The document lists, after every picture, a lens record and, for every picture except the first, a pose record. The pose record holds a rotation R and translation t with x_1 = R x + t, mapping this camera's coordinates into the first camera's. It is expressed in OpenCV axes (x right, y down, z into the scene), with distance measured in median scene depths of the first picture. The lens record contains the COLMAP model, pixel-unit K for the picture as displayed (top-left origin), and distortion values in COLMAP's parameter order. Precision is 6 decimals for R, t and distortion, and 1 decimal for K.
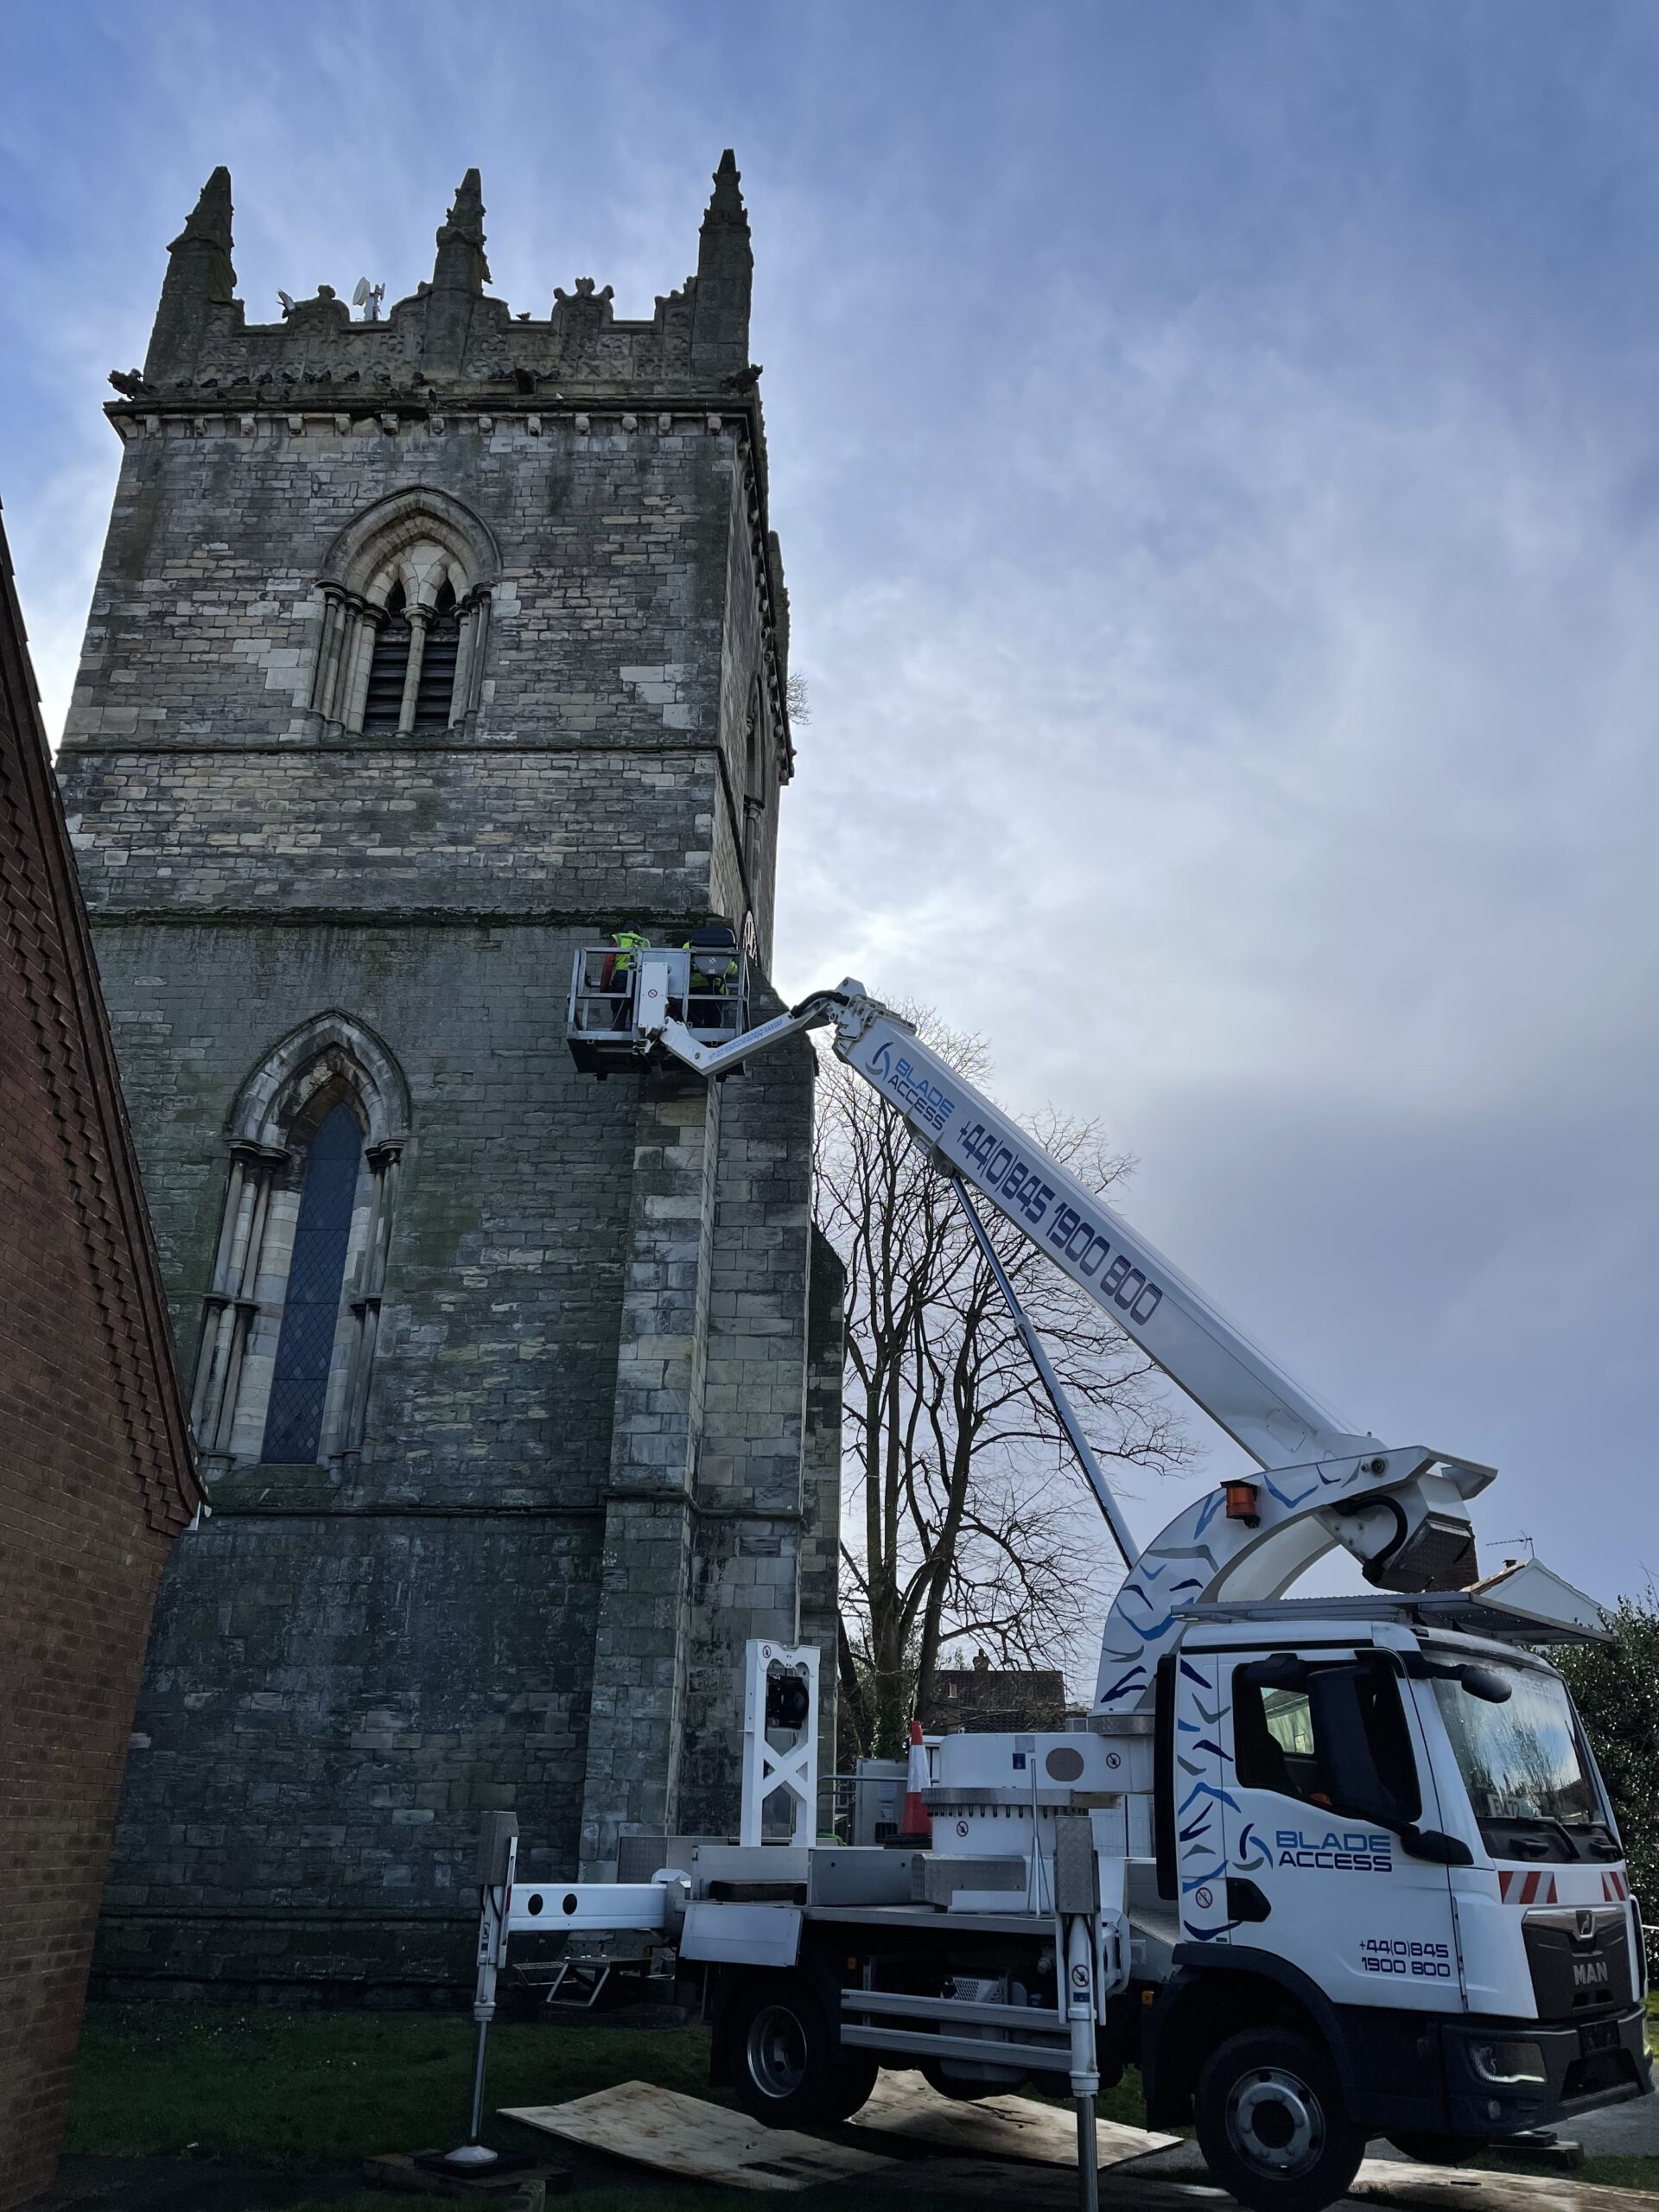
lens RADIAL K [[1670.5, 0, 829.5], [0, 1670.5, 1106.0], [0, 0, 1]] dist [0.097187, -0.075643]
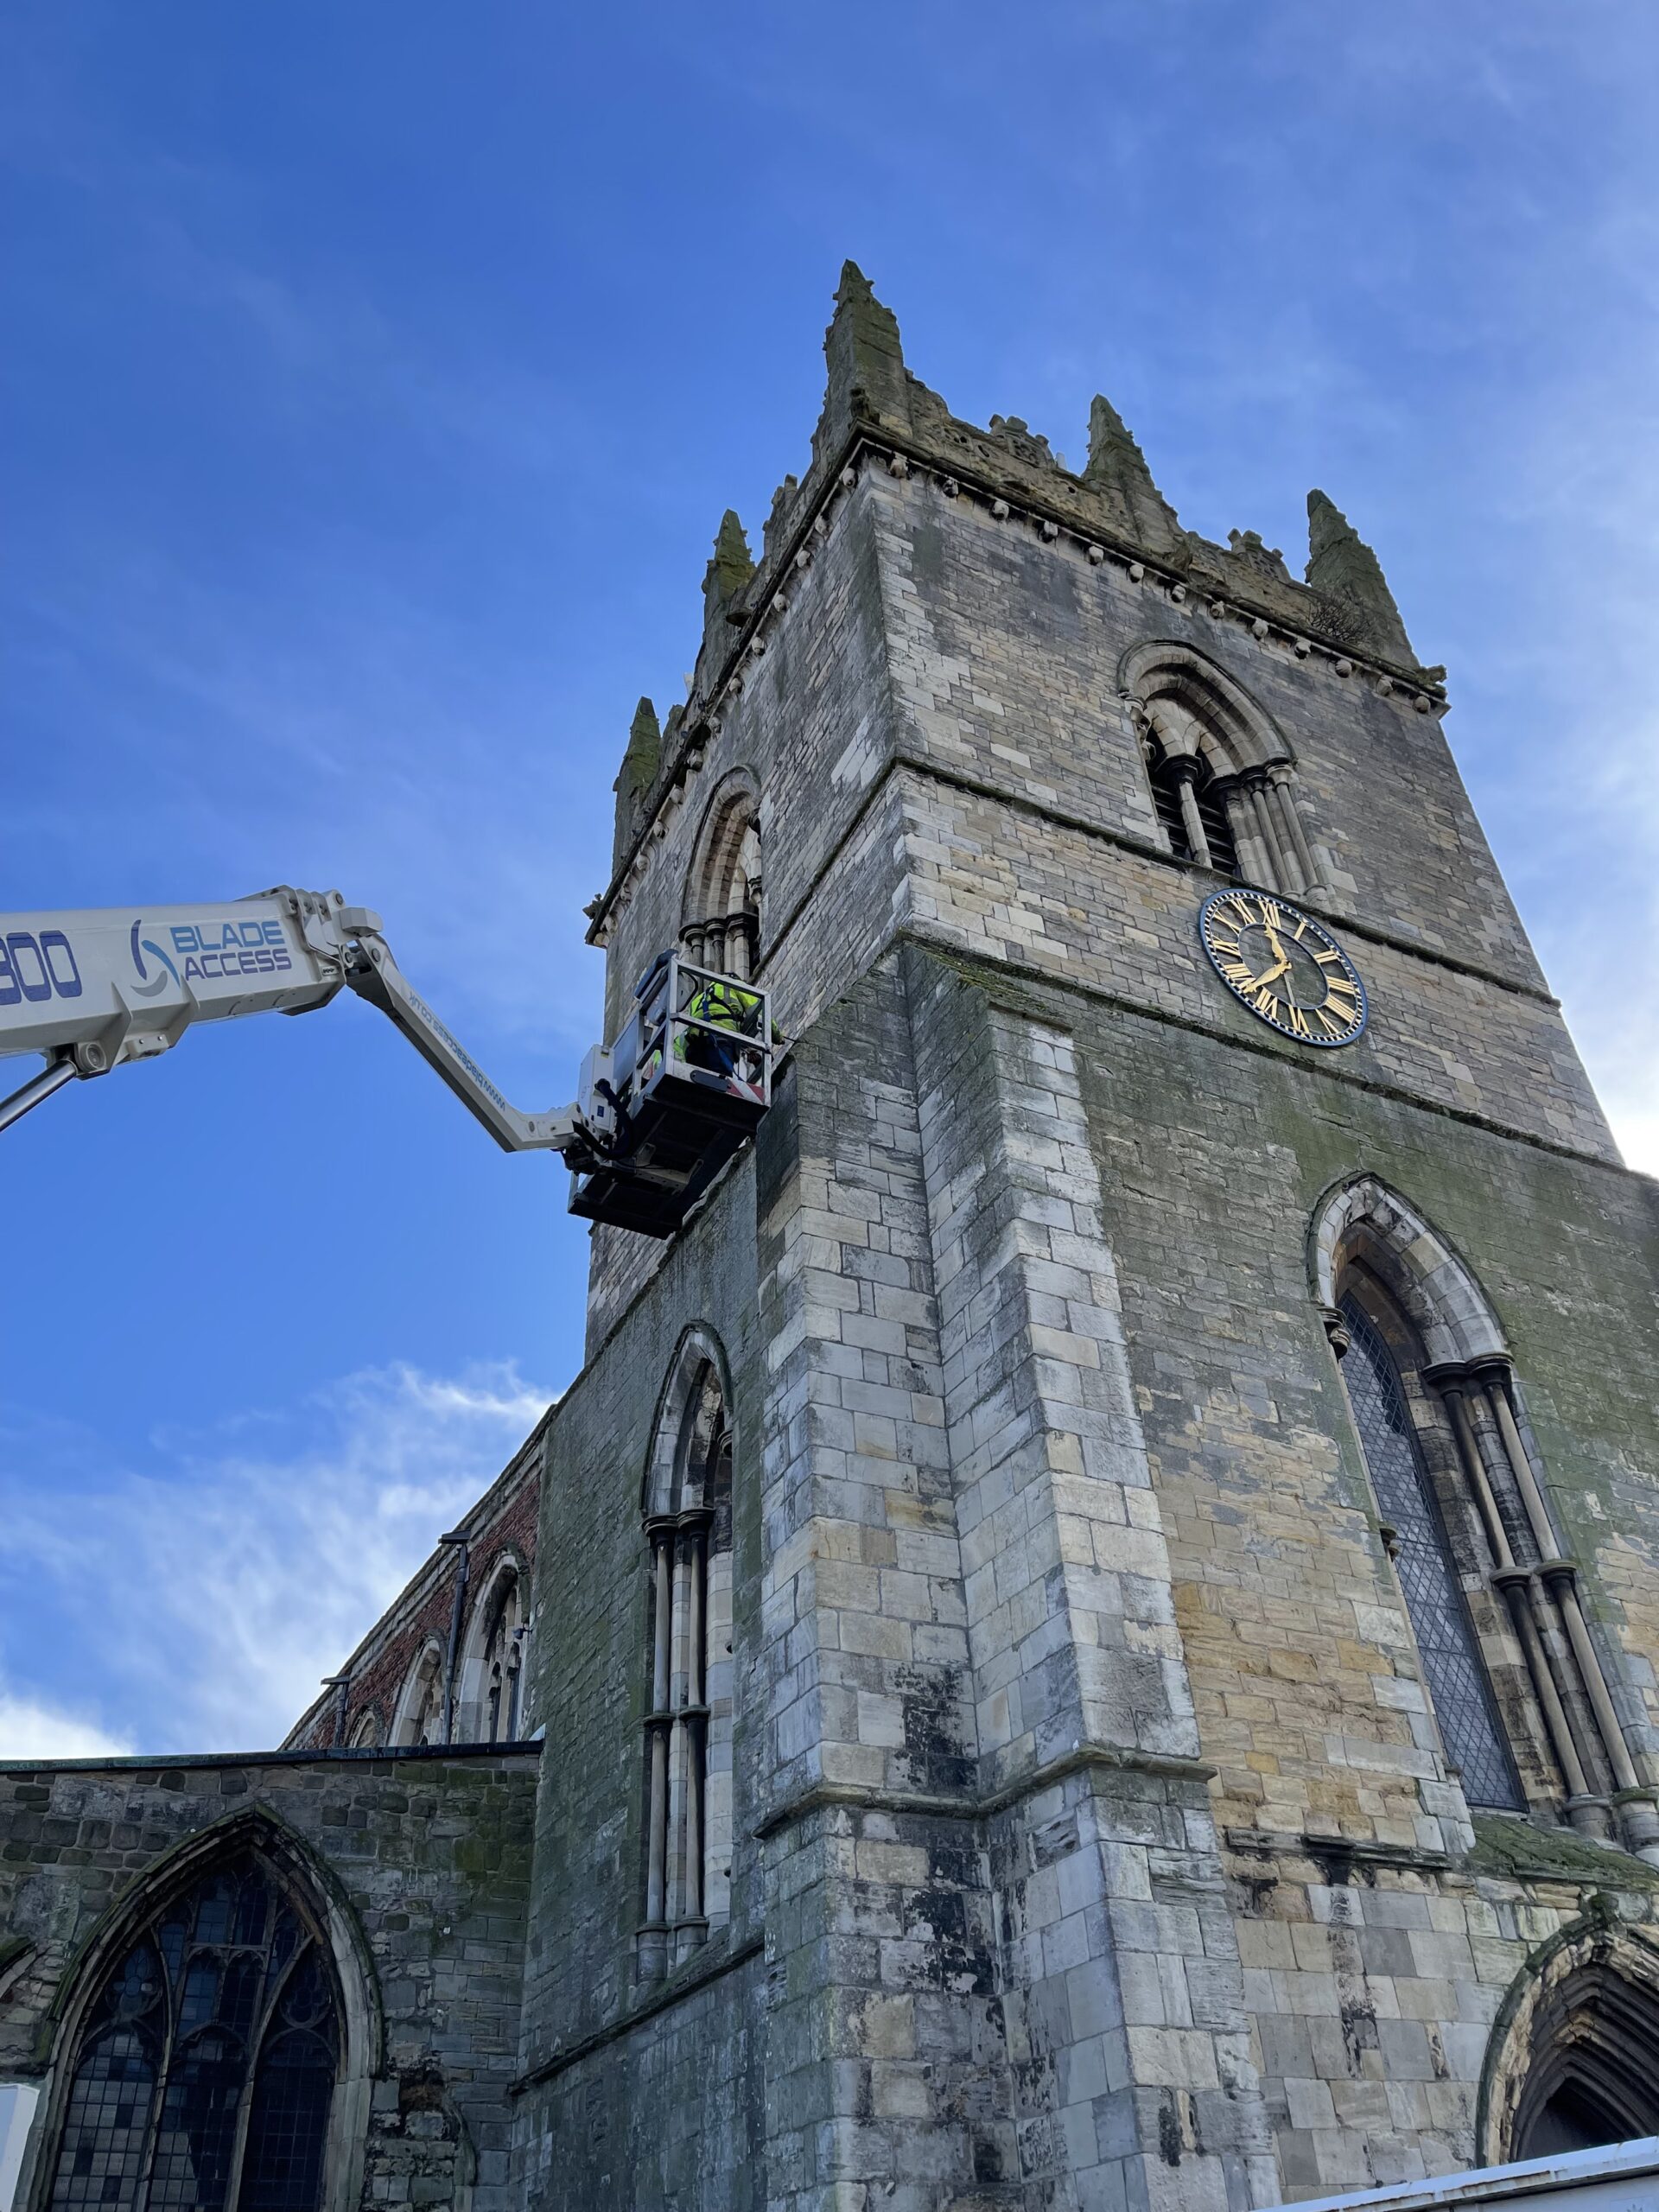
lens RADIAL K [[1670.5, 0, 829.5], [0, 1670.5, 1106.0], [0, 0, 1]] dist [0.097187, -0.075643]
pose [[0.474746, -0.583807, -0.658624, 0.392636], [0.390780, 0.810346, -0.436613, 0.275006], [0.788611, -0.050096, 0.612848, 0.626136]]
